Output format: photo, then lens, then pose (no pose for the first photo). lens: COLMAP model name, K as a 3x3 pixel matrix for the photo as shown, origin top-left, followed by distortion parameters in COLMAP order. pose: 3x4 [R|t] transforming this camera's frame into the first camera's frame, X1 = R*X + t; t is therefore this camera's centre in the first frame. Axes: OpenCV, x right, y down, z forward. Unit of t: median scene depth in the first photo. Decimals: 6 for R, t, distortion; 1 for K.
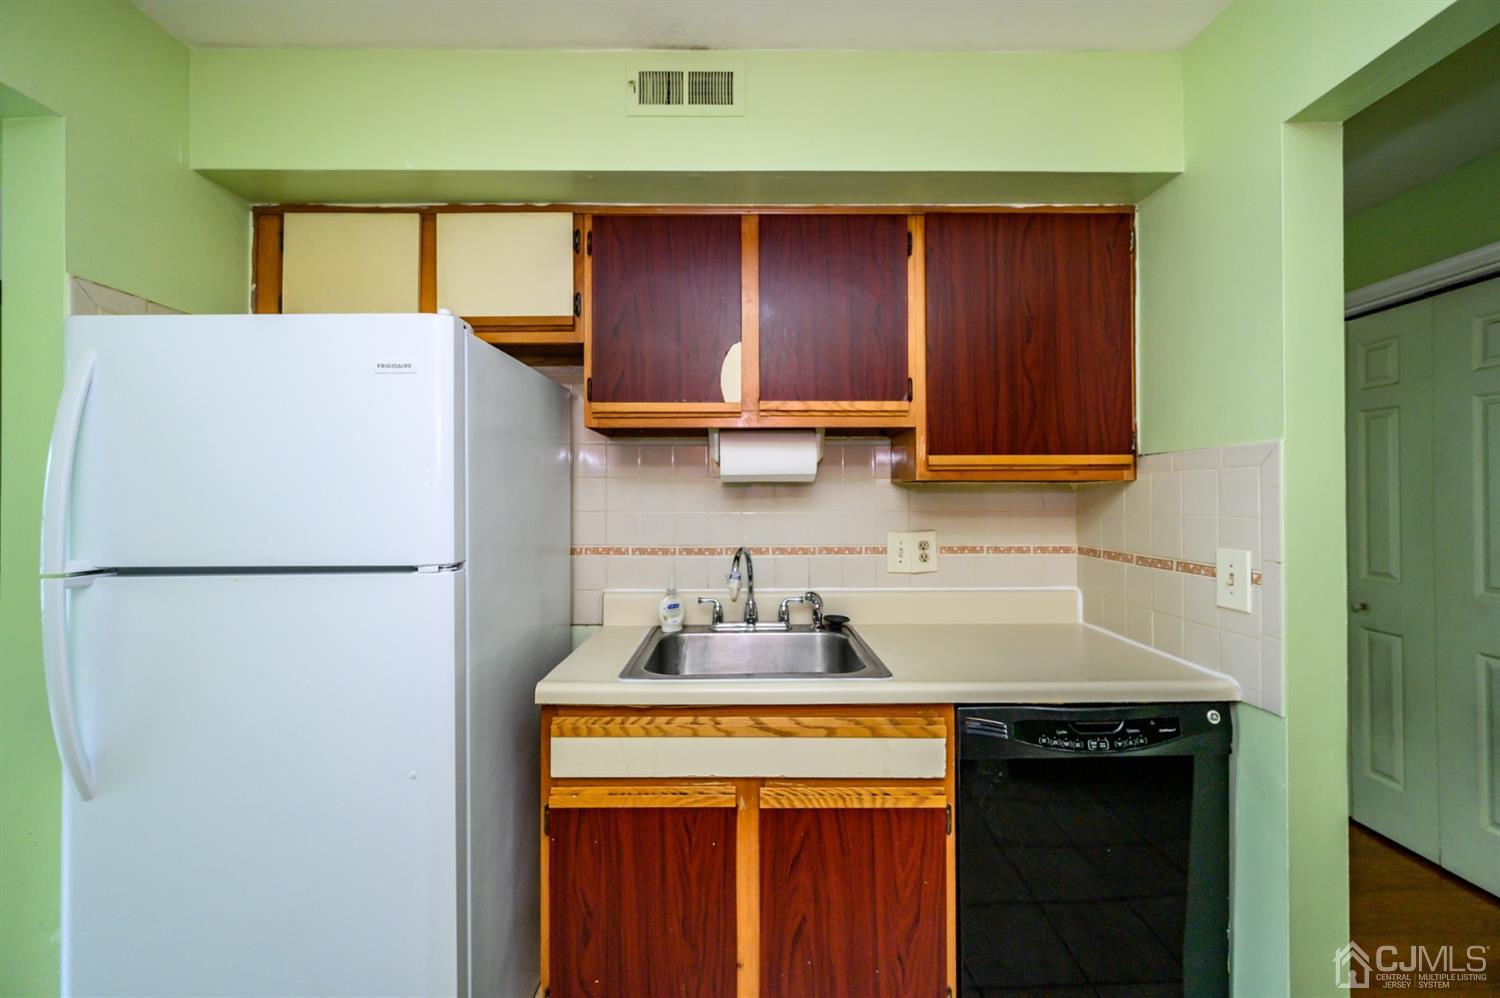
lens RADIAL K [[585.2, 0, 752.6], [0, 585.2, 488.6], [0, 0, 1]] dist [0.001228, -0.000325]
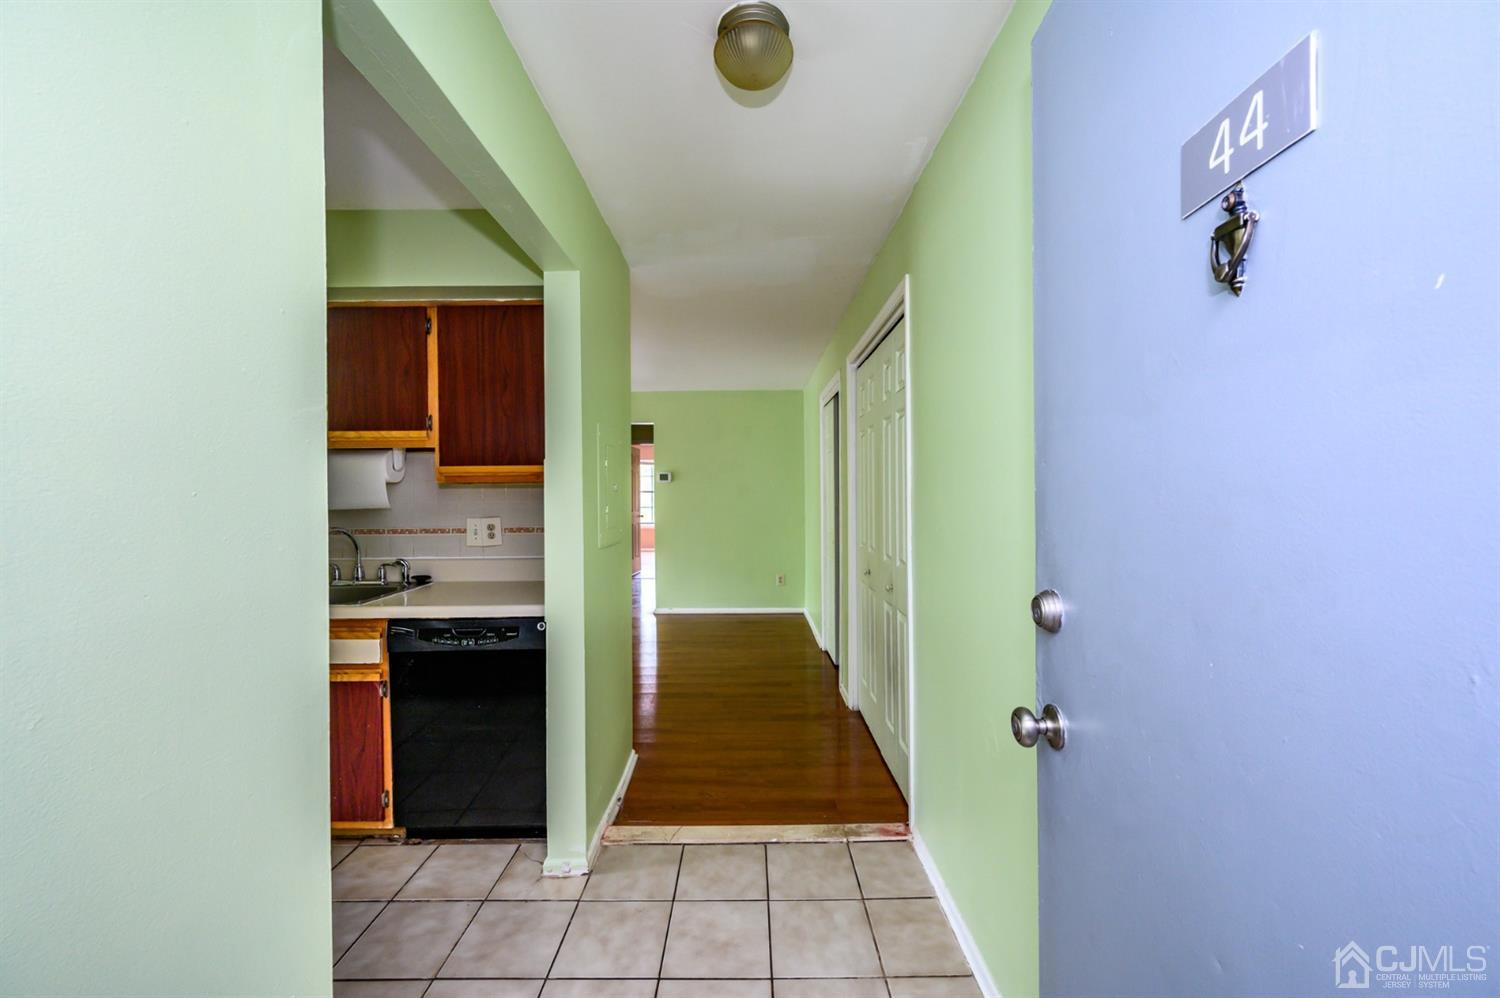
lens RADIAL K [[585.2, 0, 746.3], [0, 585.2, 492.8], [0, 0, 1]] dist [0.001228, -0.000325]
pose [[0.999993, -0.003521, 0.001358, 1.101526], [0.003499, 0.999868, 0.015839, -0.009728], [-0.001414, -0.015834, 0.999874, -0.526422]]
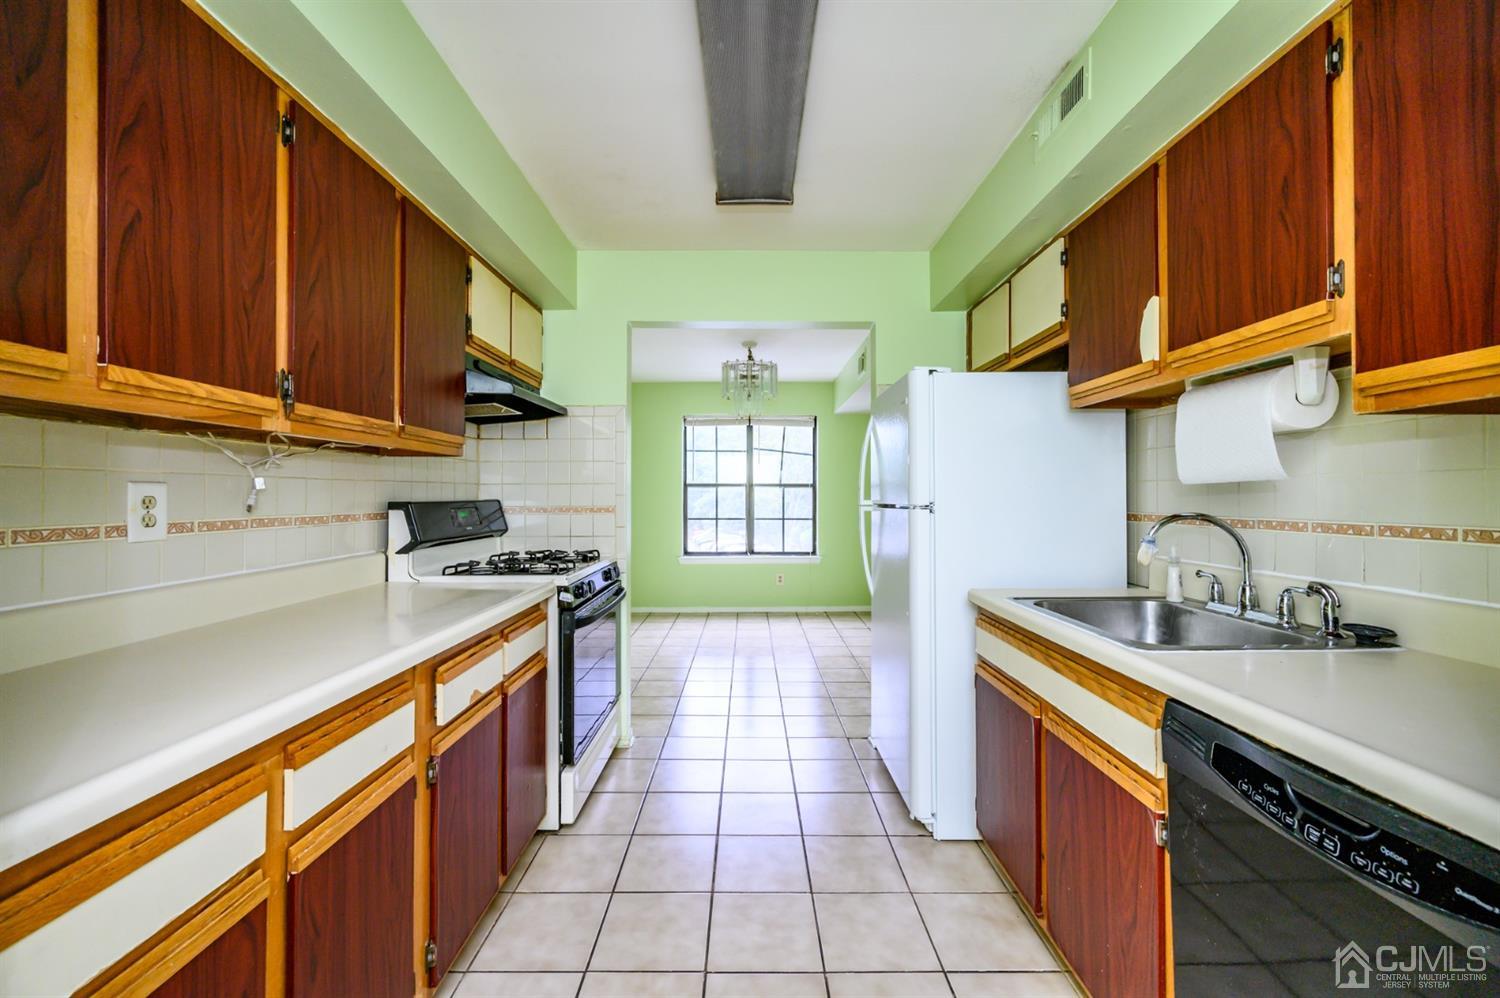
lens RADIAL K [[585.2, 0, 761.1], [0, 585.2, 495.5], [0, 0, 1]] dist [0.001228, -0.000325]
pose [[0.013277, -0.002018, -0.999910, 0.935218], [0.017410, 0.999847, -0.001787, 0.066017], [0.999760, -0.017384, 0.013310, 0.346631]]
